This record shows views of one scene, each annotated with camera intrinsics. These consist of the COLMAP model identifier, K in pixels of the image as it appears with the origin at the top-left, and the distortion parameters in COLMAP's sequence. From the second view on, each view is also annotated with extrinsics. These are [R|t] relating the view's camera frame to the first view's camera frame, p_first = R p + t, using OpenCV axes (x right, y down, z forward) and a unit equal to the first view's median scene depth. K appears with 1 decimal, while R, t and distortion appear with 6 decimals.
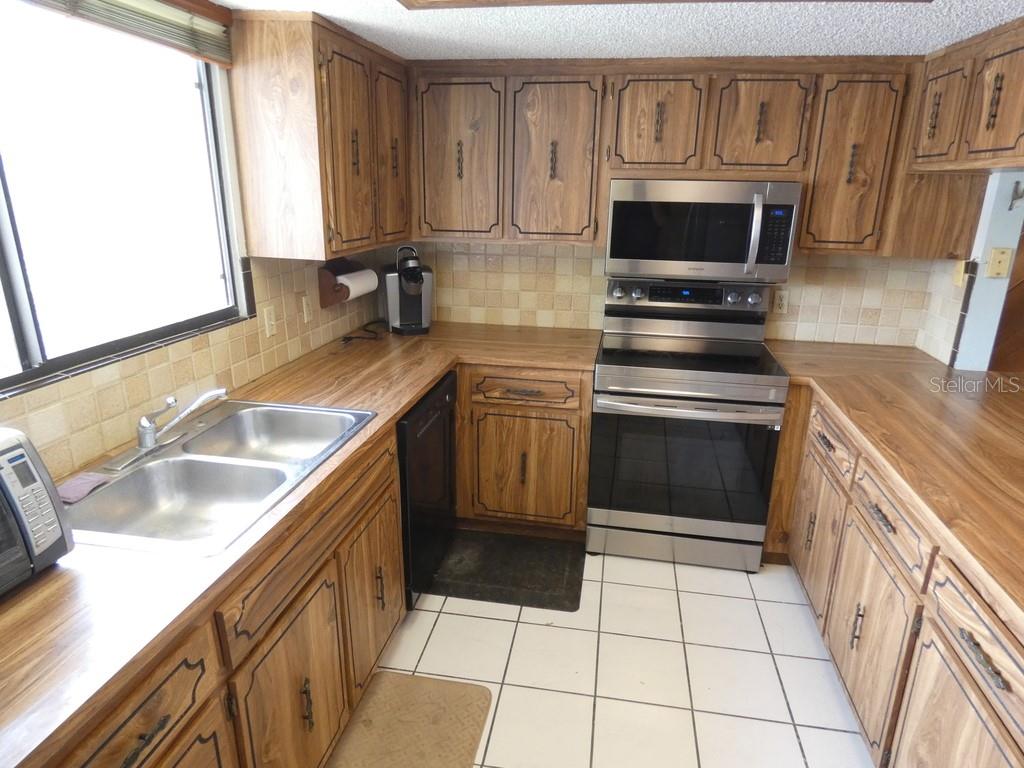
lens RADIAL K [[609.7, 0, 525.7], [0, 609.7, 380.9], [0, 0, 1]] dist [-0.015922, 0.005002]
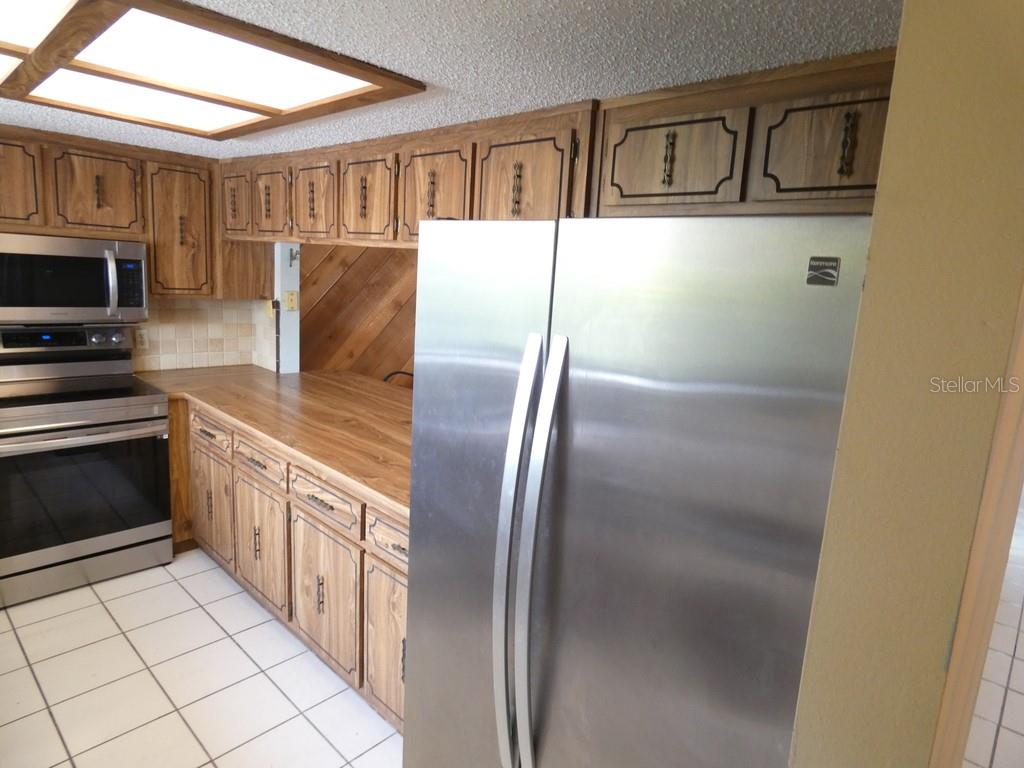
lens RADIAL K [[609.7, 0, 520.6], [0, 609.7, 380.1], [0, 0, 1]] dist [-0.015922, 0.005002]
pose [[0.540847, -0.131094, 0.830842, -0.208037], [0.193867, 0.980613, 0.028526, 0.069352], [-0.818474, 0.145645, 0.555777, -0.300257]]
